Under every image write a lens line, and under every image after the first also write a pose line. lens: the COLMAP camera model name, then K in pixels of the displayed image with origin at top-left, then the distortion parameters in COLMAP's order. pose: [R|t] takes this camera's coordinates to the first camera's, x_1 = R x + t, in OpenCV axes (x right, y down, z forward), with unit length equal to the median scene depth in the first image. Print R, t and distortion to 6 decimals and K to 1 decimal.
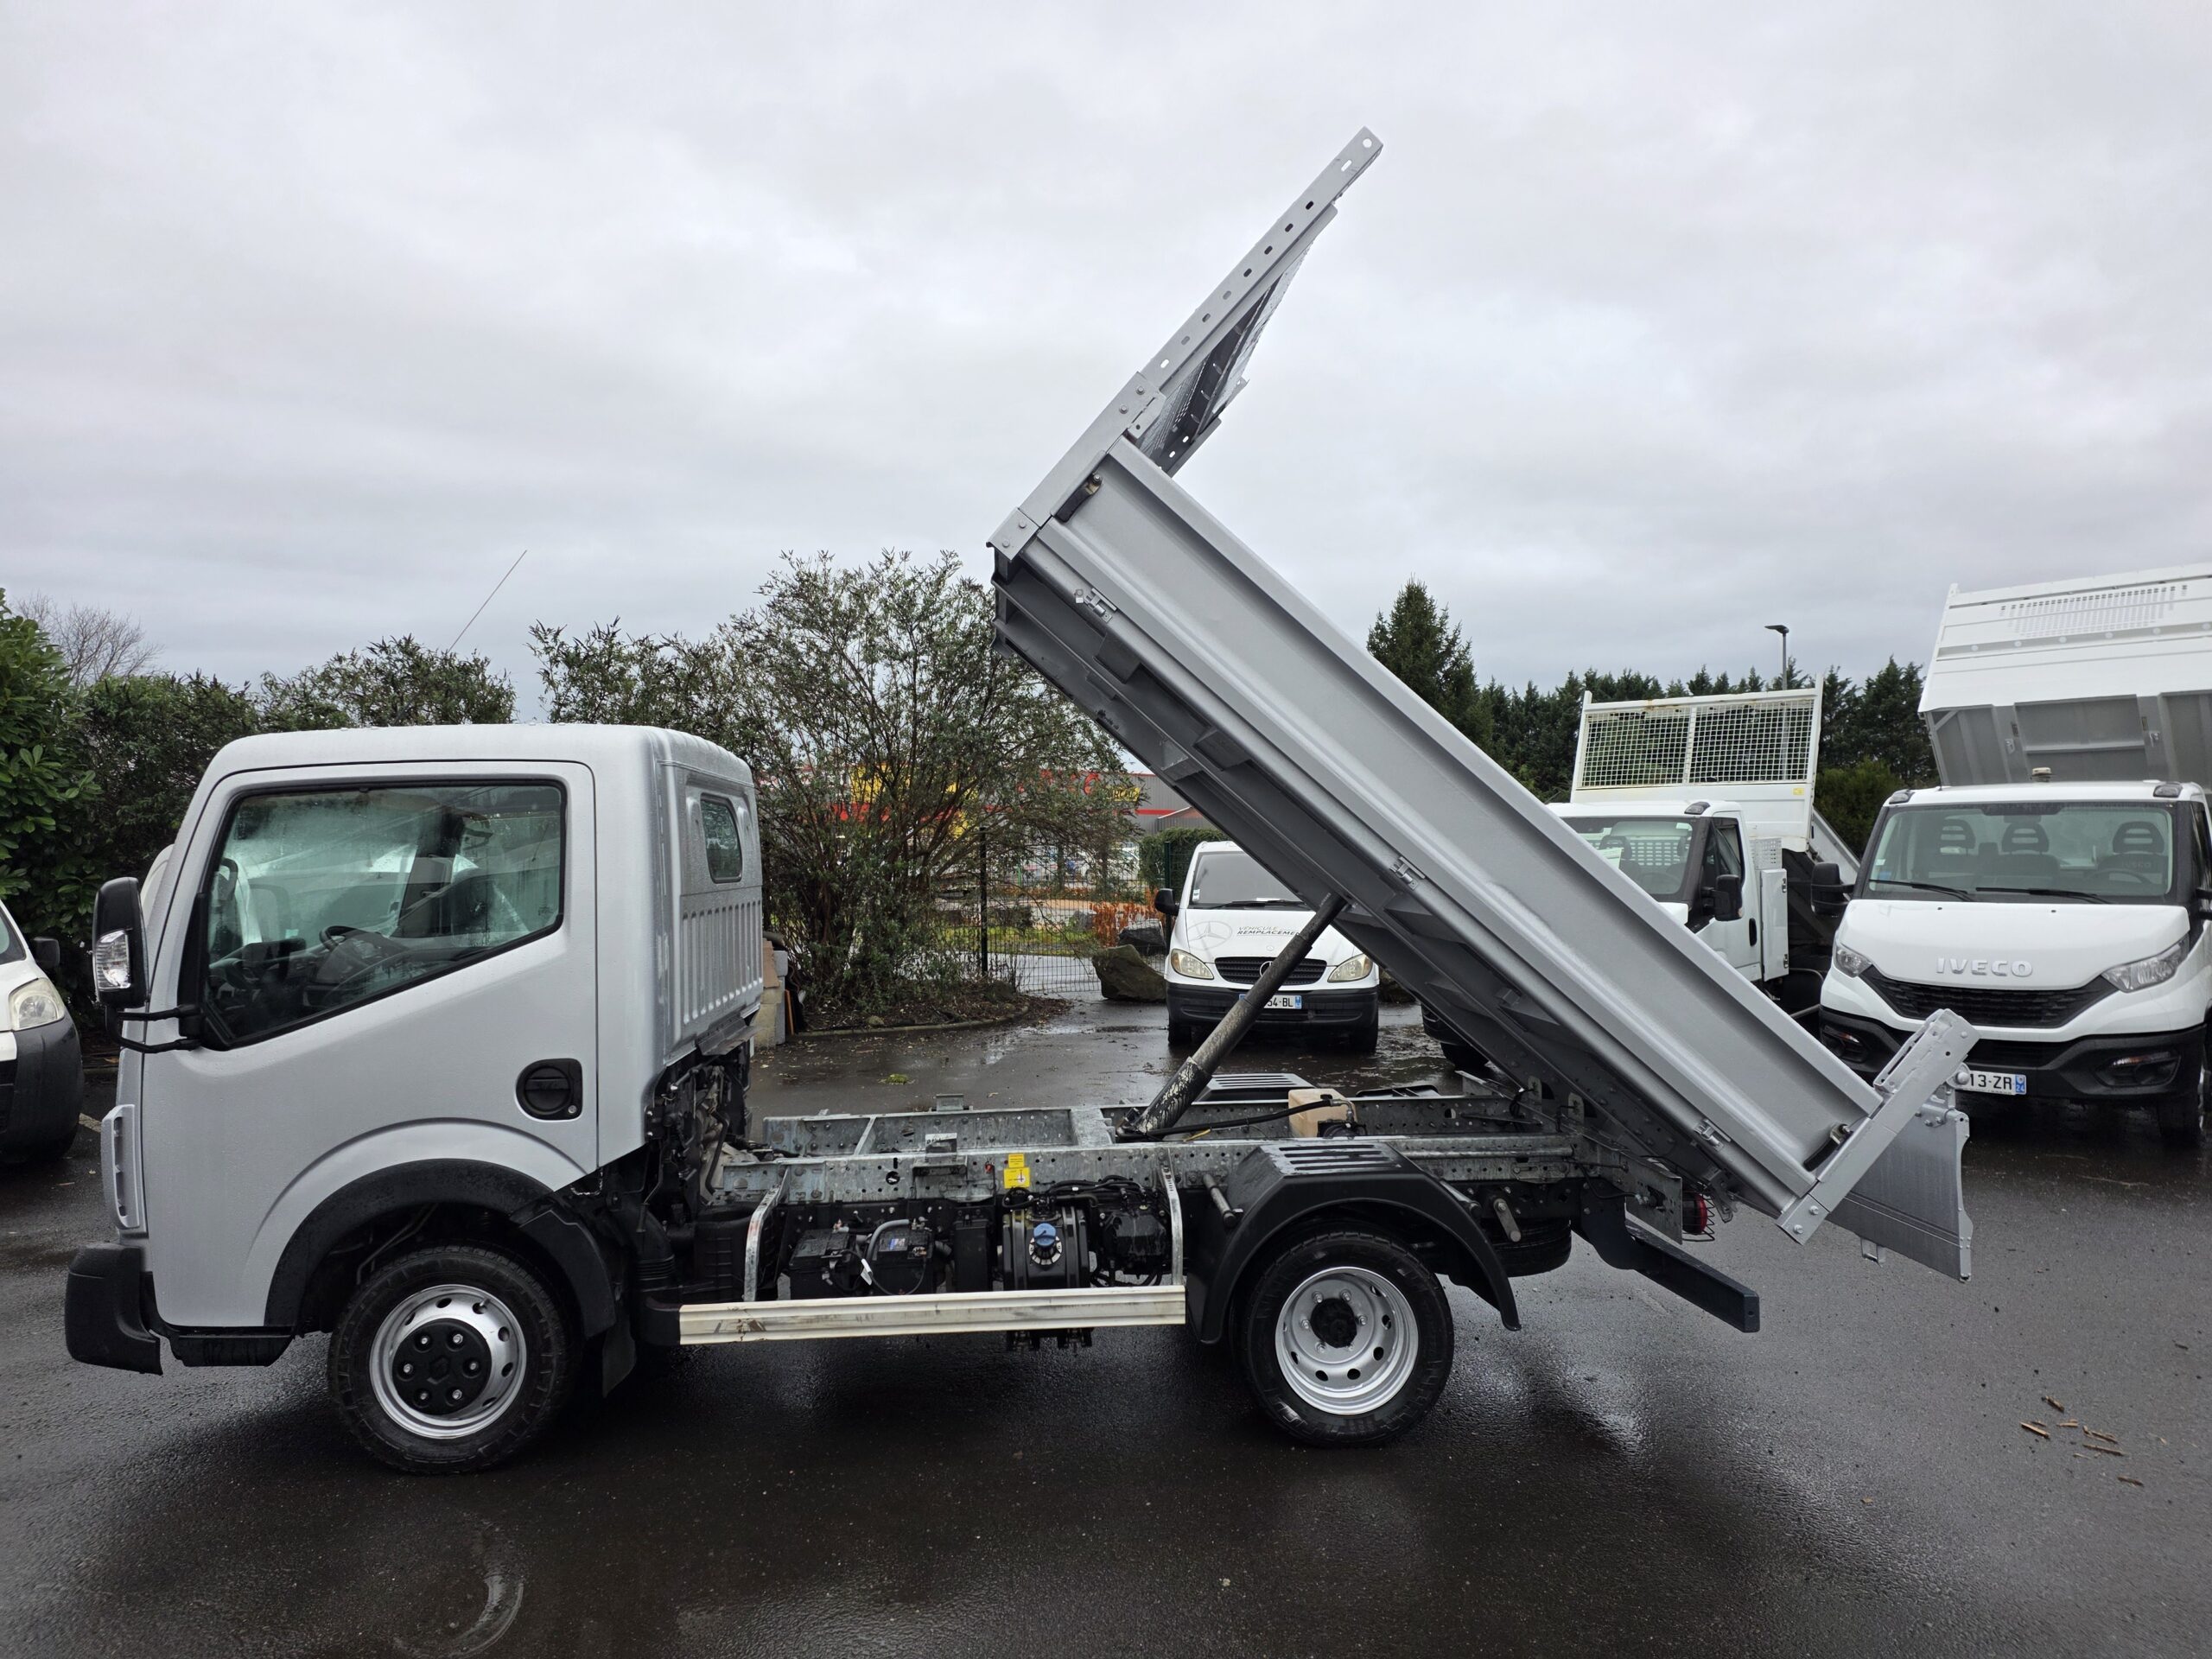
lens RADIAL K [[1445.9, 0, 1132.7], [0, 1445.9, 828.0], [0, 0, 1]] dist [0.087258, -0.079759]
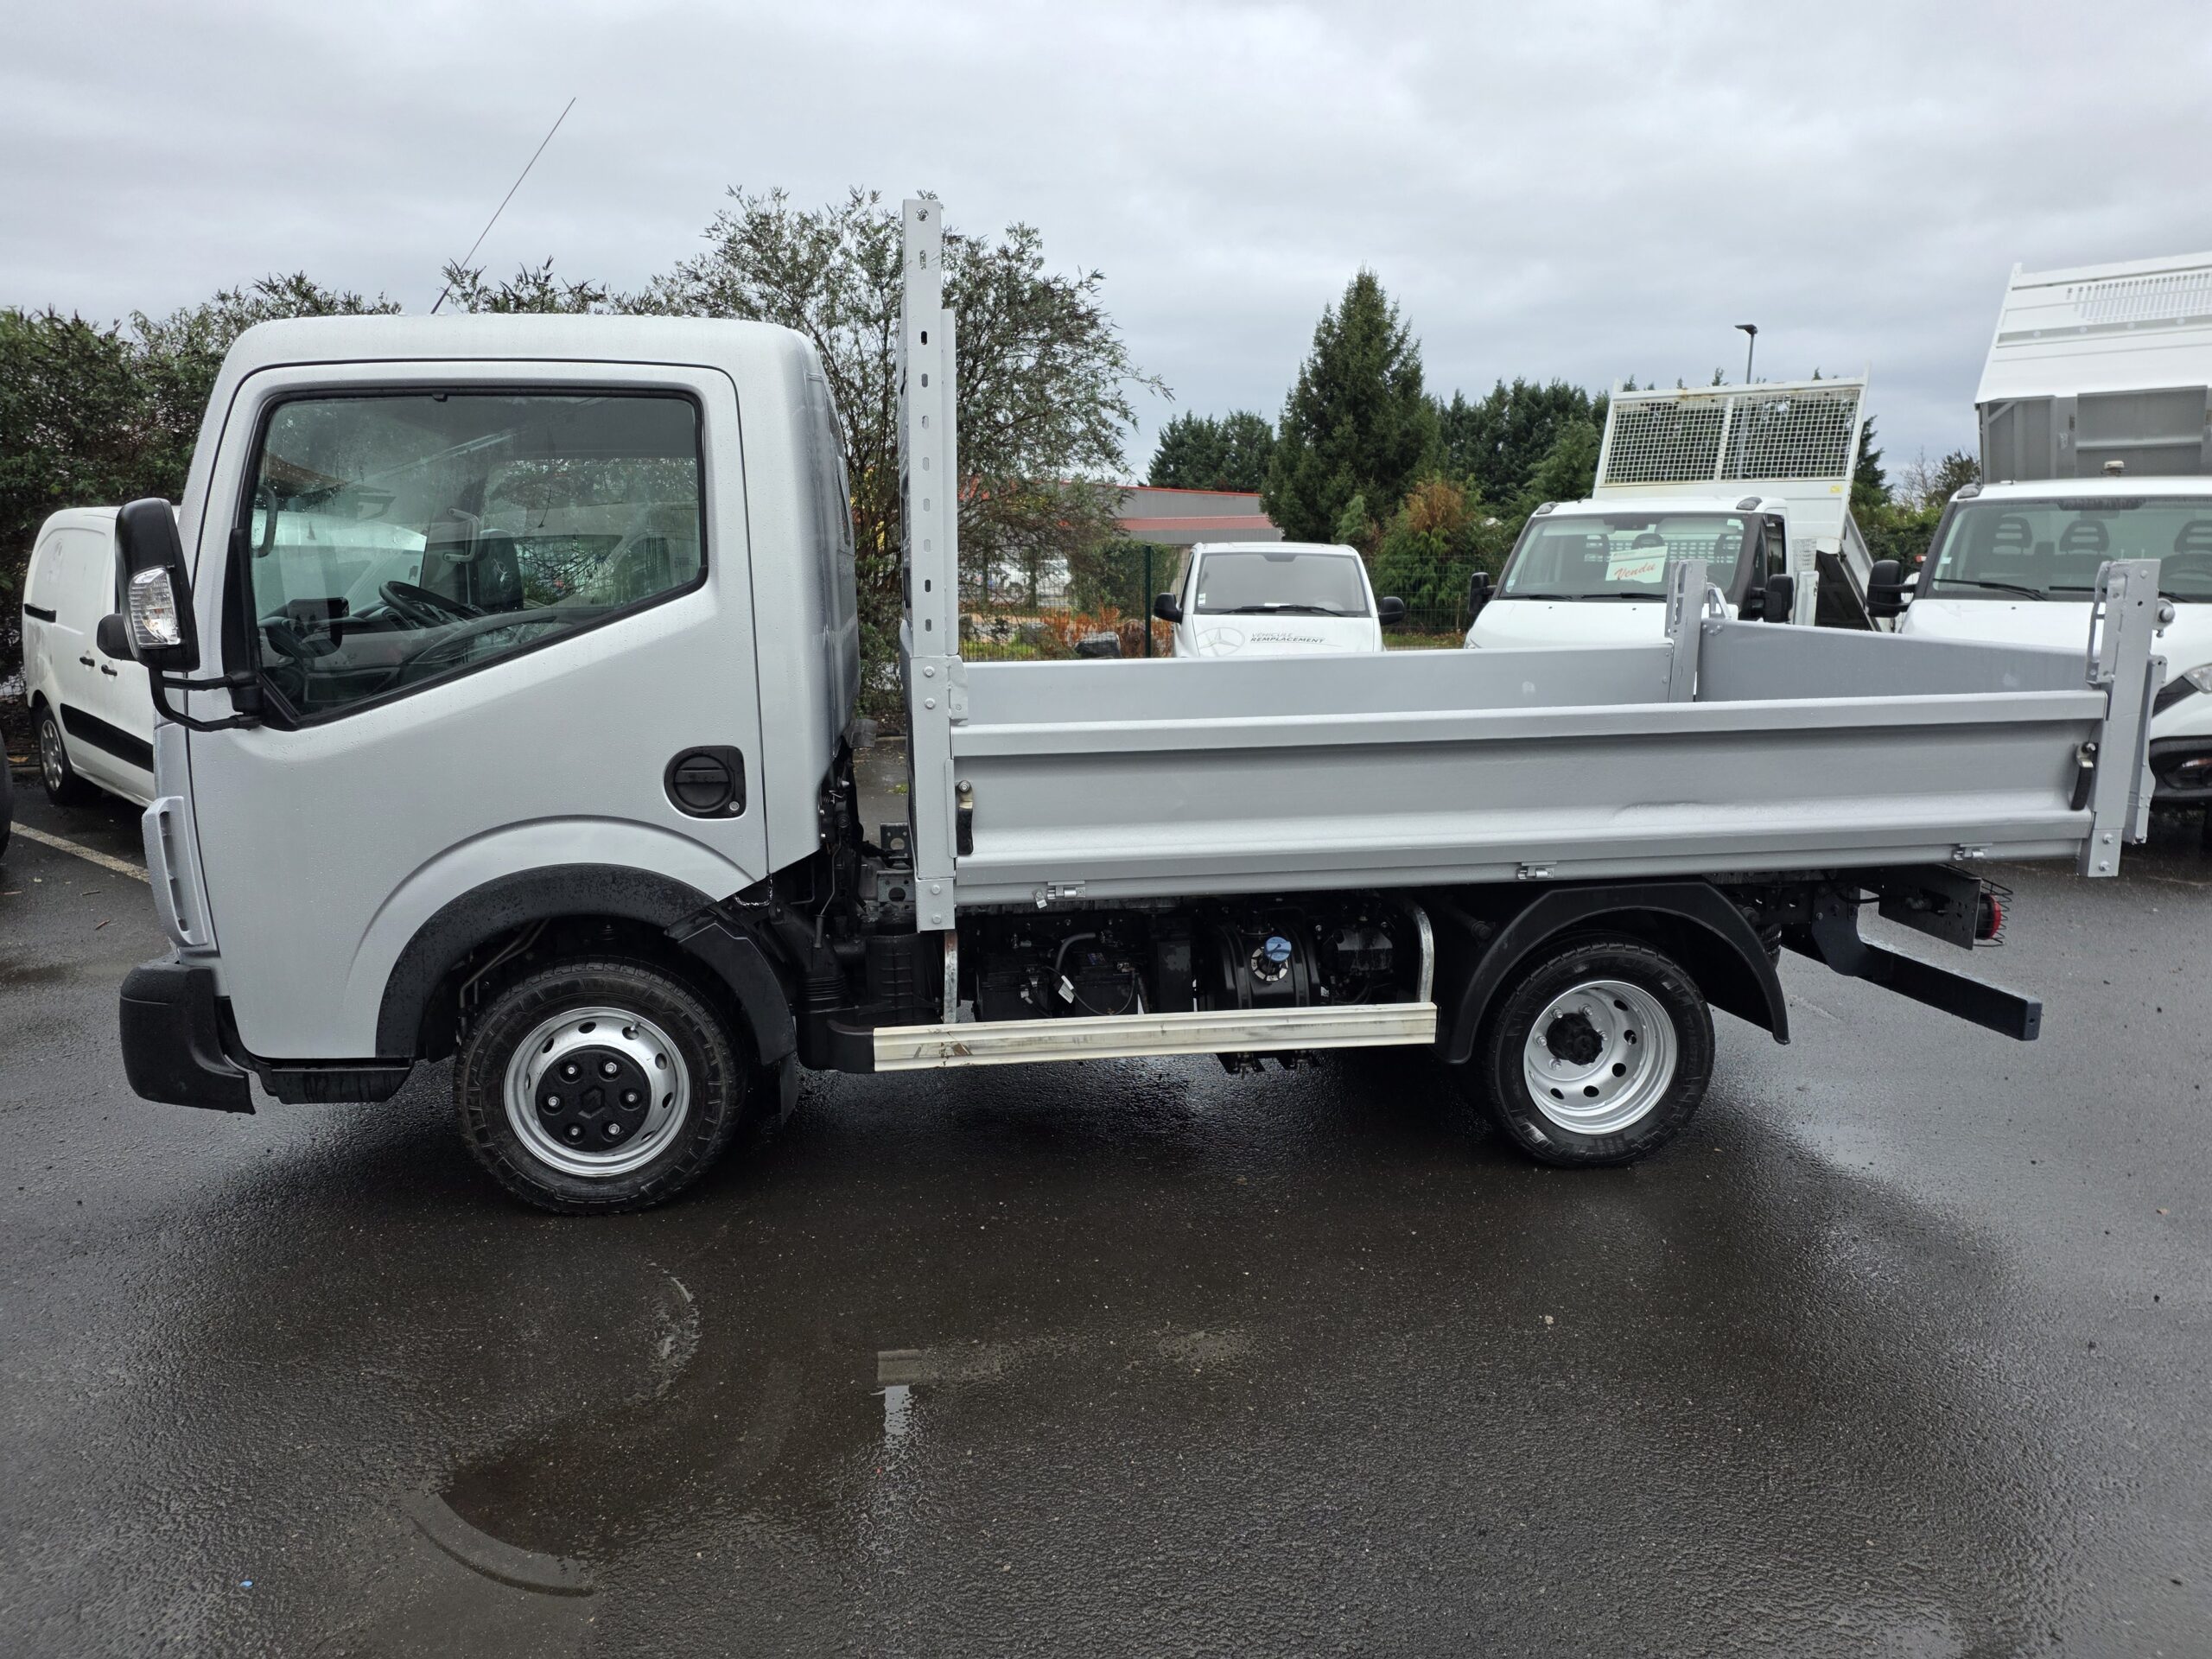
lens RADIAL K [[1445.9, 0, 1132.7], [0, 1445.9, 828.0], [0, 0, 1]] dist [0.087258, -0.079759]
pose [[0.996734, -0.001805, 0.080738, -0.215371], [-0.013582, 0.981762, 0.189626, 0.043313], [-0.079608, -0.190103, 0.978531, 0.165329]]
